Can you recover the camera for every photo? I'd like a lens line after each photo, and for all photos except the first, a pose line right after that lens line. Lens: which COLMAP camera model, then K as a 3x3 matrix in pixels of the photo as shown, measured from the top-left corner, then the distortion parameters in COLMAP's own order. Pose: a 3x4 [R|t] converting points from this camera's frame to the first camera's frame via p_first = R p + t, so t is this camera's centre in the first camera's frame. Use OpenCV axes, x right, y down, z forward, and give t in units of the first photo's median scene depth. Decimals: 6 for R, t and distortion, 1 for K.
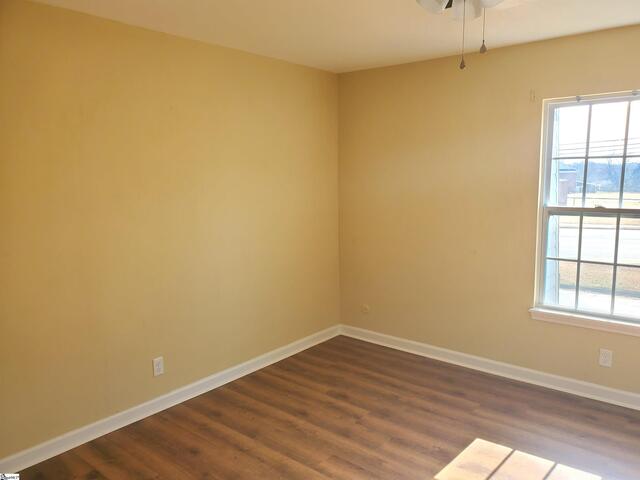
lens RADIAL K [[511.7, 0, 319.7], [0, 511.7, 244.5], [0, 0, 1]] dist [-0.002456, 0.001315]
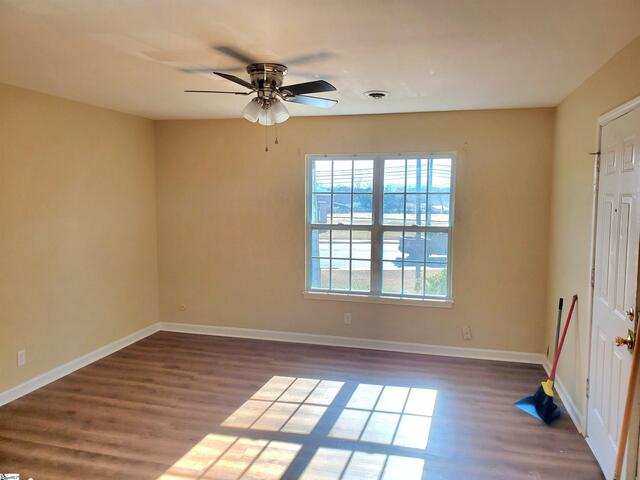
lens RADIAL K [[511.7, 0, 319.7], [0, 511.7, 244.5], [0, 0, 1]] dist [-0.002456, 0.001315]
pose [[0.907671, -0.023339, 0.419032, -0.175123], [0.040794, 0.998631, -0.032744, 0.038566], [-0.417694, 0.046815, 0.907381, -0.401927]]
